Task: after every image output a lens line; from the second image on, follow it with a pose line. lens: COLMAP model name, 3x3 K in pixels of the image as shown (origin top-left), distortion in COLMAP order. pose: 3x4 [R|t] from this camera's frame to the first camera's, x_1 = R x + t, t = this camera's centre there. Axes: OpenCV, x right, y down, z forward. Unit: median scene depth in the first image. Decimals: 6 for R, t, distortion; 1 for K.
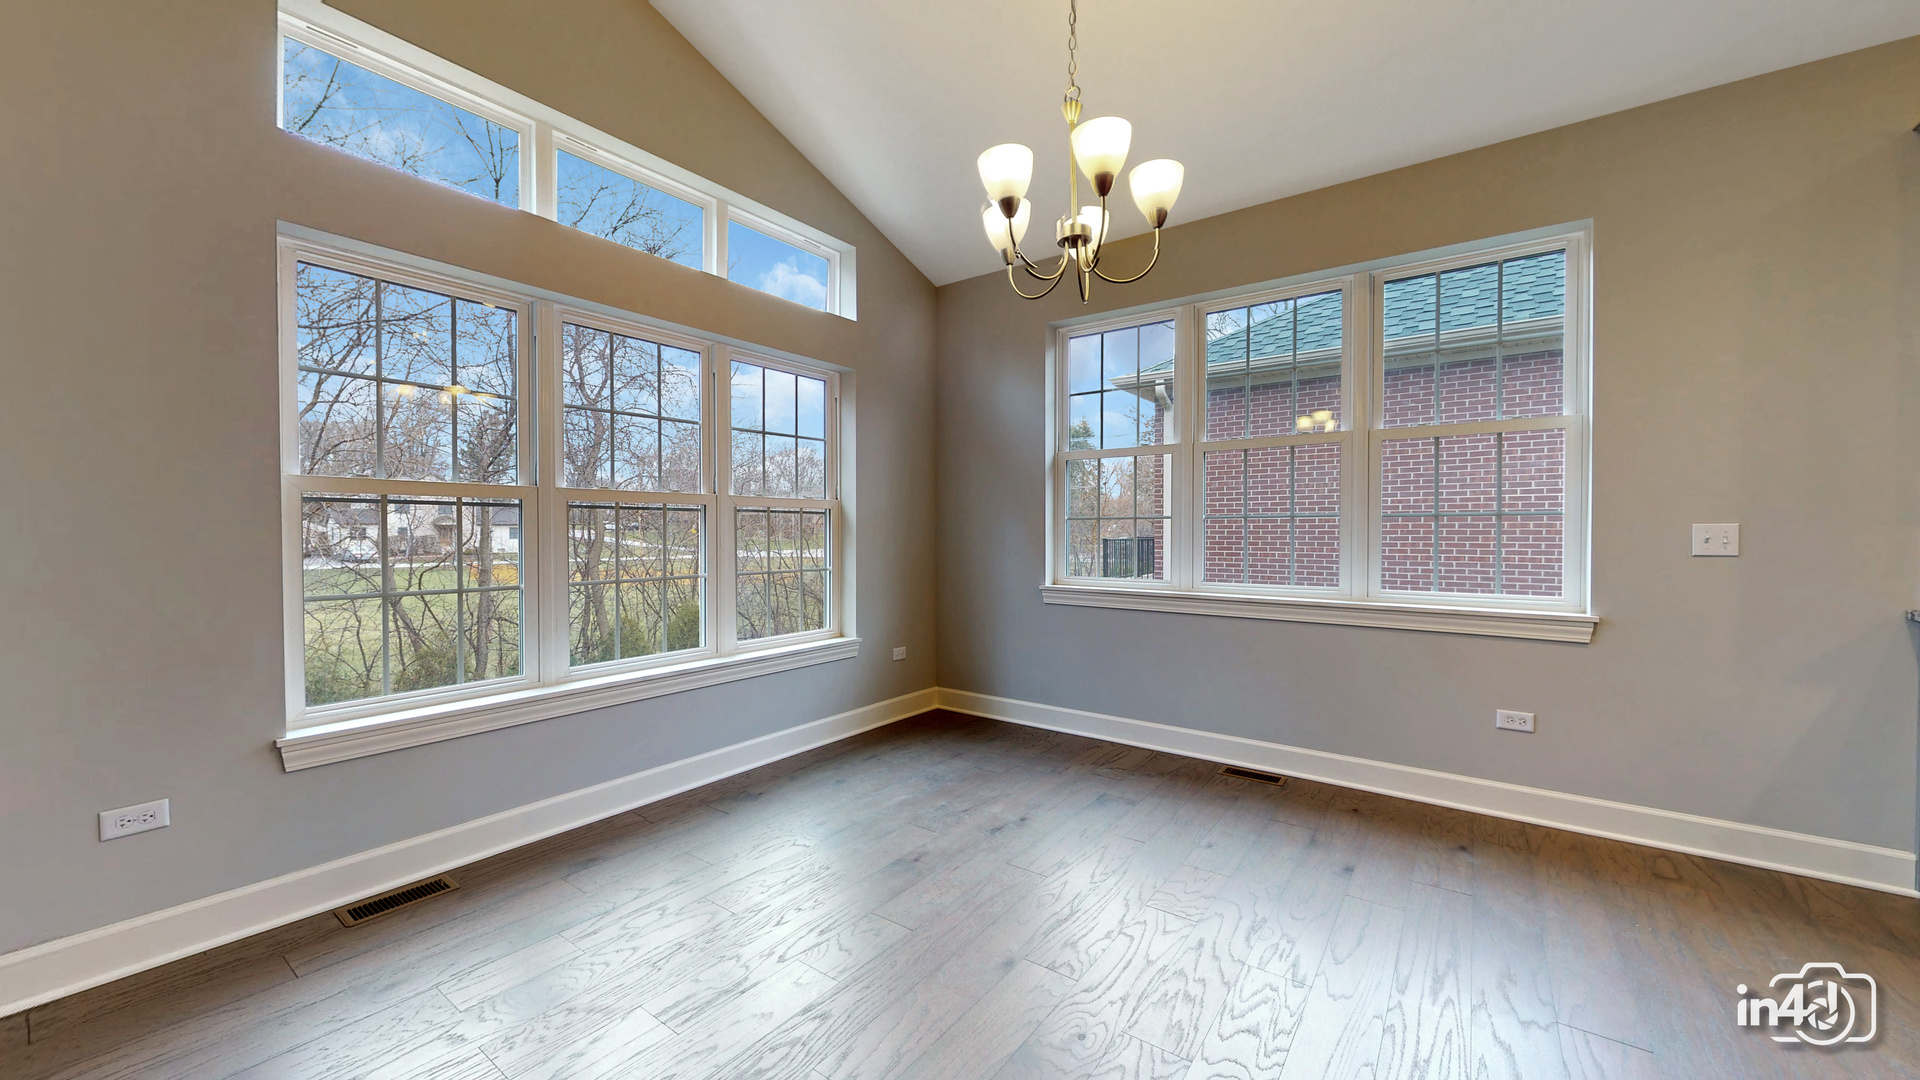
lens RADIAL K [[702.7, 0, 958.9], [0, 702.7, 543.6], [0, 0, 1]] dist [0.000449, 0.000024]
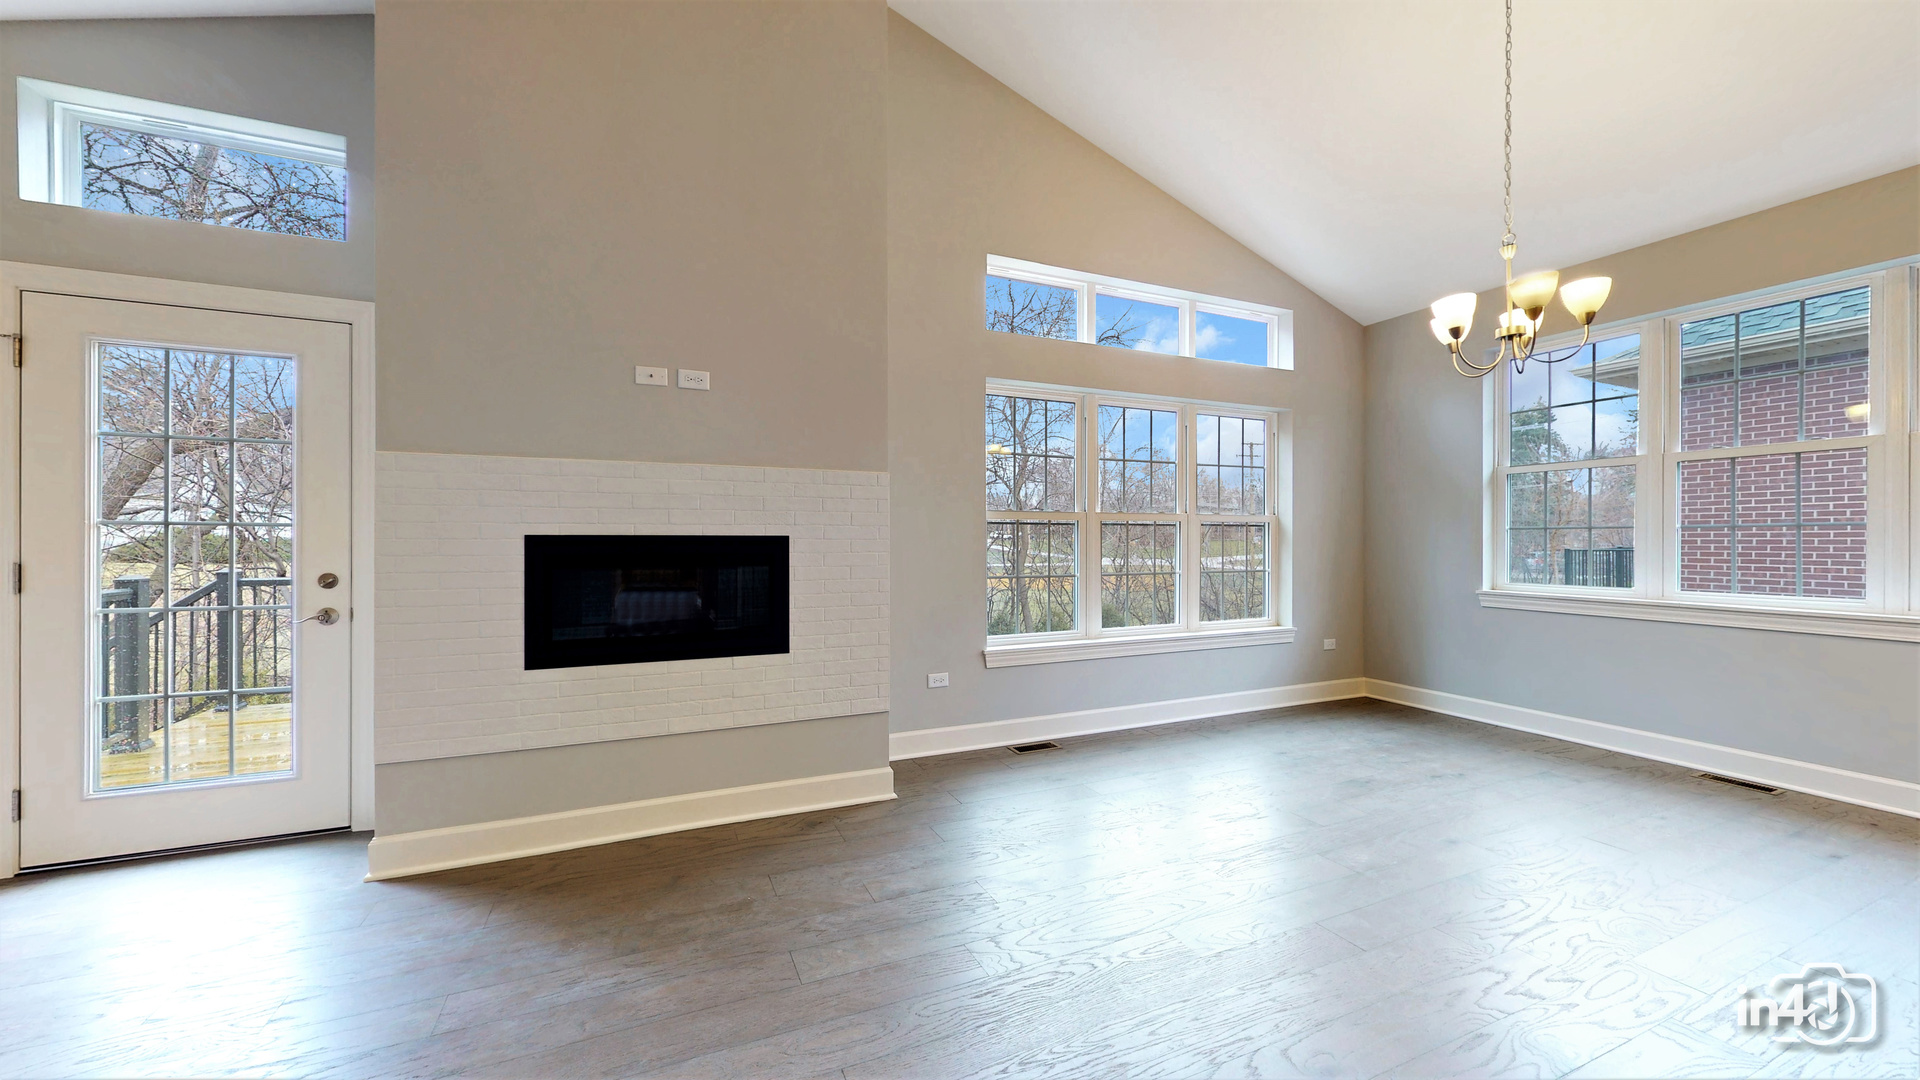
lens RADIAL K [[702.7, 0, 958.9], [0, 702.7, 543.6], [0, 0, 1]] dist [0.000449, 0.000024]
pose [[0.870292, 0.002028, -0.492532, -0.056391], [-0.008184, 0.999913, -0.010345, 0.006672], [0.492468, 0.013034, 0.870233, -0.416417]]
